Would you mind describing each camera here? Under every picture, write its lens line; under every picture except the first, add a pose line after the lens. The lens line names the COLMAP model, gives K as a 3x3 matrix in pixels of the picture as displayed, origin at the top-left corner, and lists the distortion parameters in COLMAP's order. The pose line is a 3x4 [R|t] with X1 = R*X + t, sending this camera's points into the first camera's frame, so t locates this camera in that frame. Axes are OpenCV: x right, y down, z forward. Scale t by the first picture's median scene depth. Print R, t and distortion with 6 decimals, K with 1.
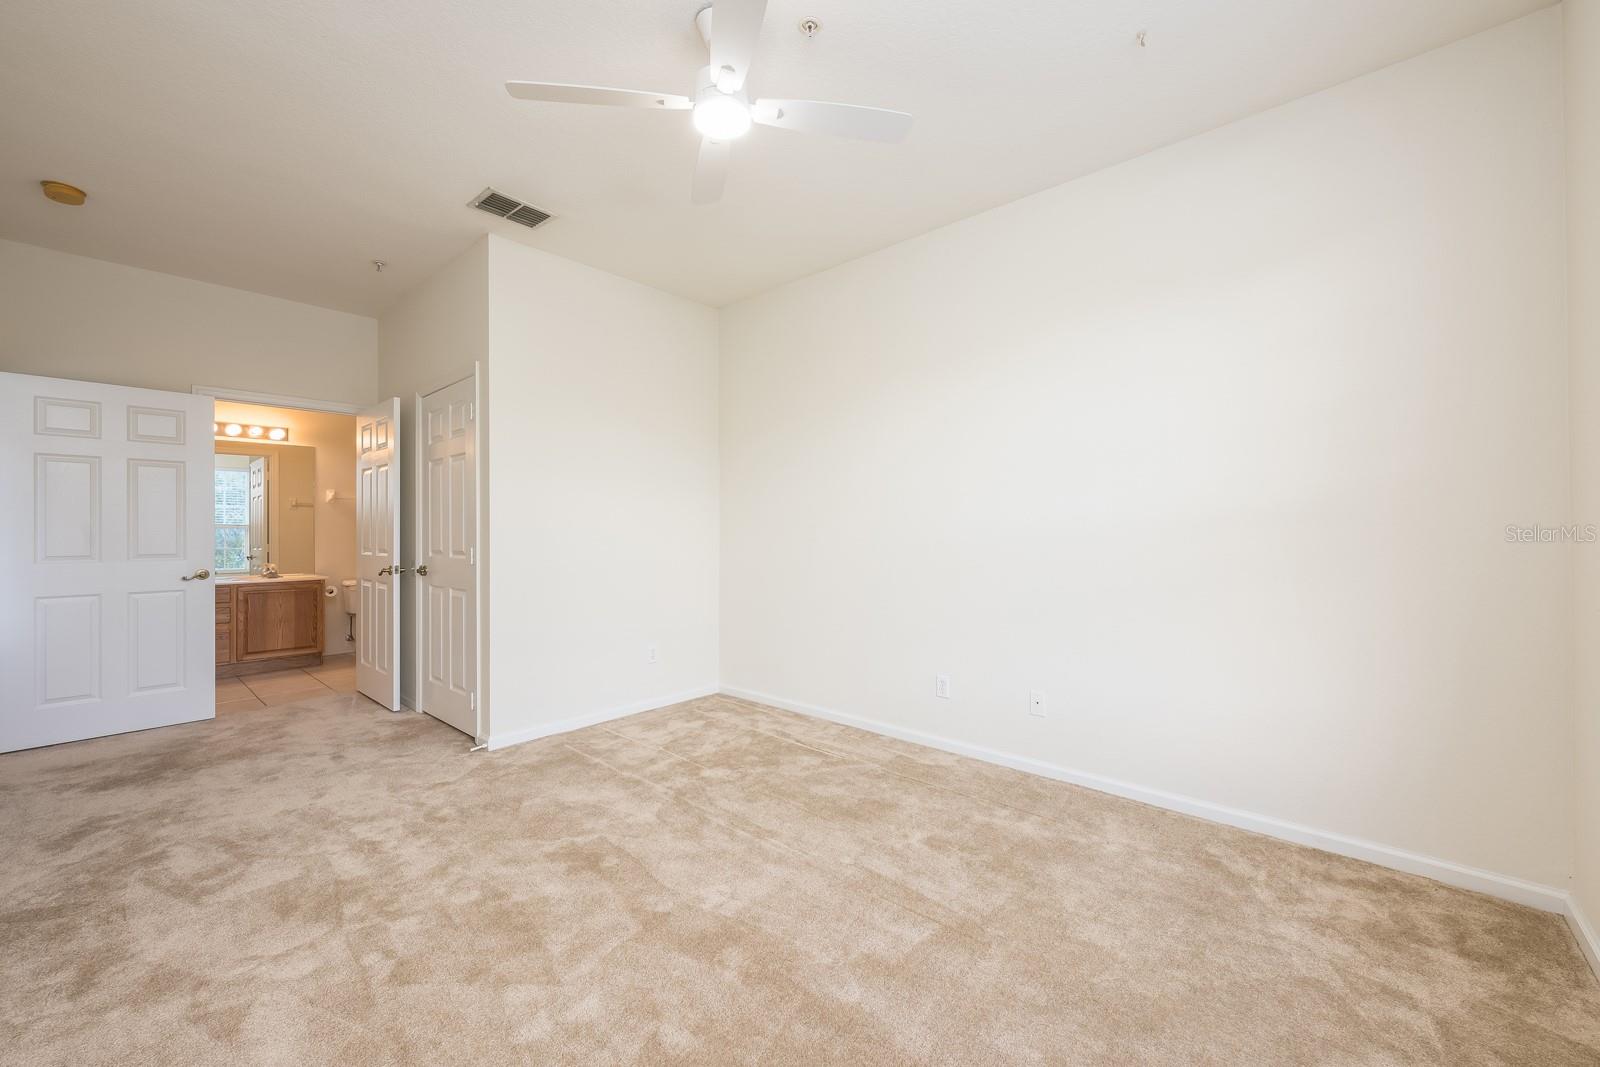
lens RADIAL K [[640.3, 0, 804.9], [0, 640.3, 529.2], [0, 0, 1]] dist [0.002679, 0.000044]
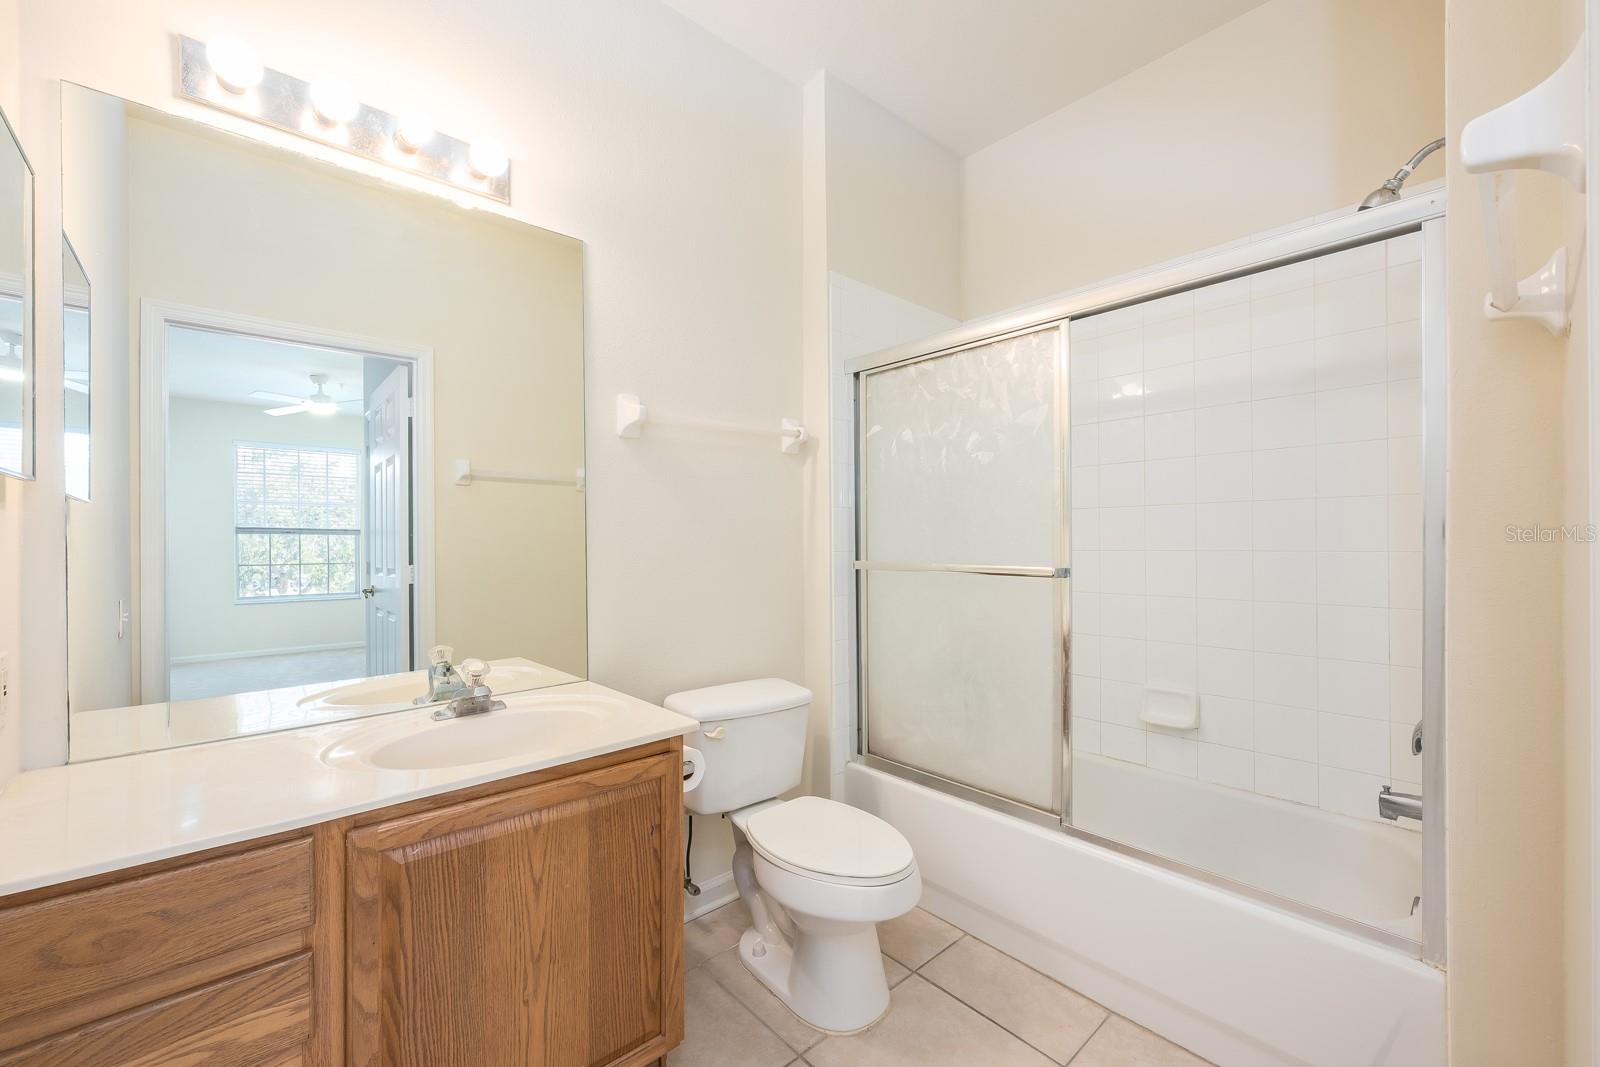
lens RADIAL K [[640.3, 0, 794.7], [0, 640.3, 541.8], [0, 0, 1]] dist [0.002679, 0.000044]
pose [[0.993616, -0.009674, -0.112397, -0.708932], [0.010658, 0.999910, 0.008157, 0.005764], [0.112308, -0.009303, 0.993630, 0.802239]]
